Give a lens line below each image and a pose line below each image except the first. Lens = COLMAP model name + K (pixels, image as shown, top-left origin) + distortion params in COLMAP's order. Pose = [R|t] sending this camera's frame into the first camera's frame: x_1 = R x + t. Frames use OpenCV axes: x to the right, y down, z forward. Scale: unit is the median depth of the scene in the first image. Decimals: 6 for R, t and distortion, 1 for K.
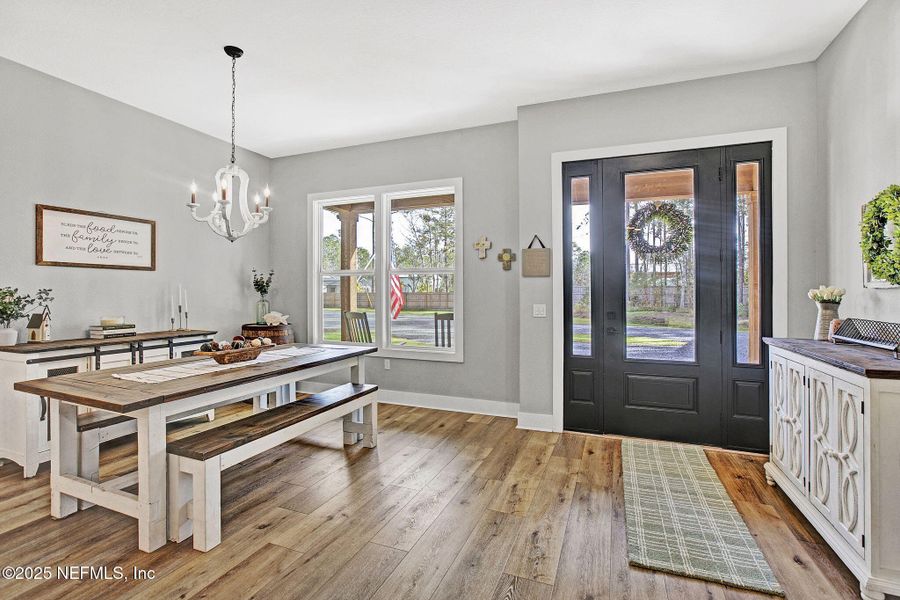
lens RADIAL K [[422.4, 0, 439.1], [0, 422.4, 285.8], [0, 0, 1]] dist [-0.025711, 0.000329]
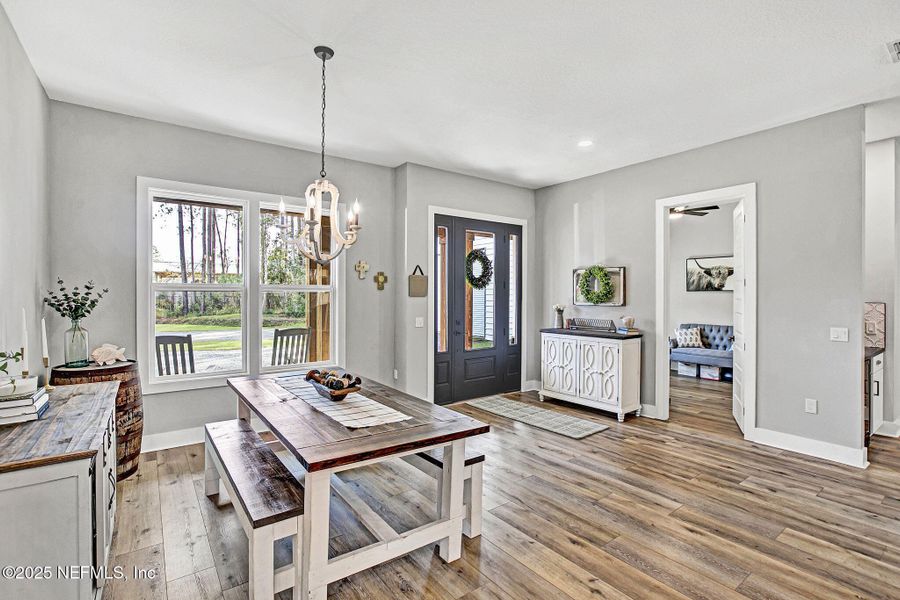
lens RADIAL K [[435.3, 0, 450.0], [0, 435.3, 300.0], [0, 0, 1]] dist [-0.024958, 0.000291]
pose [[0.514516, -0.009953, 0.857423, -0.907569], [-0.011312, 0.999767, 0.018393, -0.037344], [-0.857406, -0.019163, 0.514284, 0.221291]]
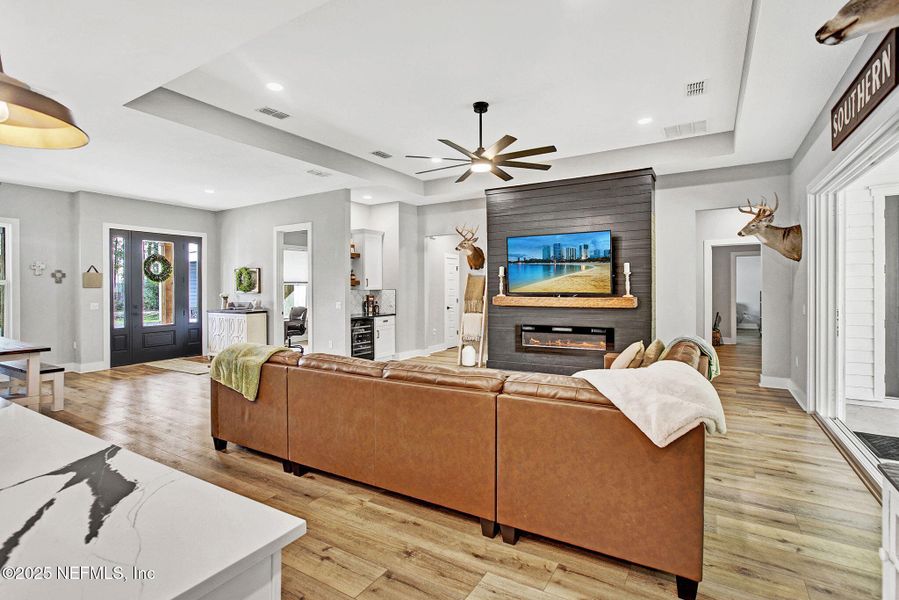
lens RADIAL K [[416.4, 0, 450.7], [0, 416.4, 289.8], [0, 0, 1]] dist [-0.002836, -0.000745]
pose [[0.133756, -0.005172, 0.991001, -1.376233], [-0.005378, 0.999968, 0.005944, -0.033027], [-0.991000, -0.006125, 0.133724, -0.792294]]
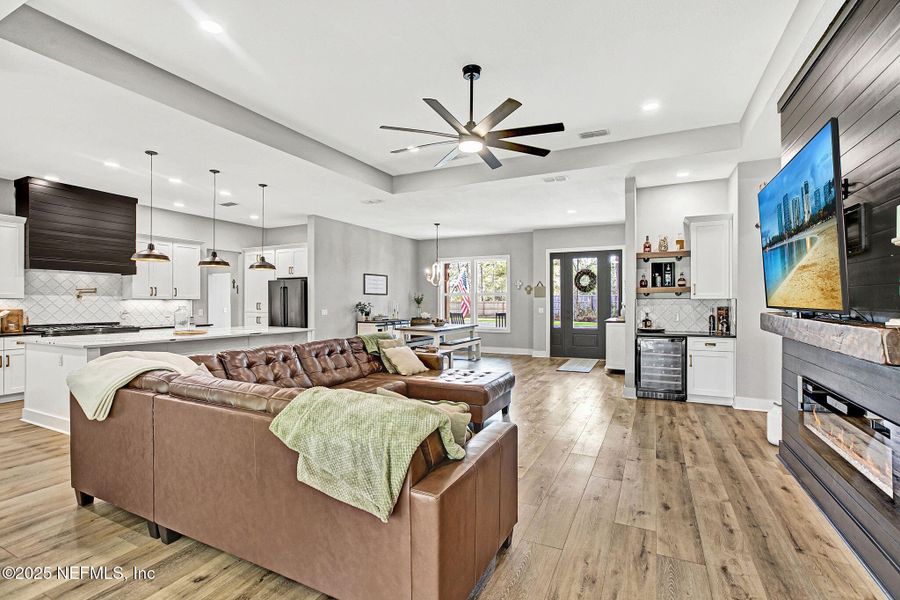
lens RADIAL K [[437.1, 0, 450.0], [0, 437.1, 300.0], [0, 0, 1]] dist [-0.002301, -0.000061]
pose [[0.999265, -0.002551, -0.038249, -0.217278], [0.003028, 0.999919, 0.012401, -0.040775], [0.038215, -0.012508, 0.999191, -1.713017]]
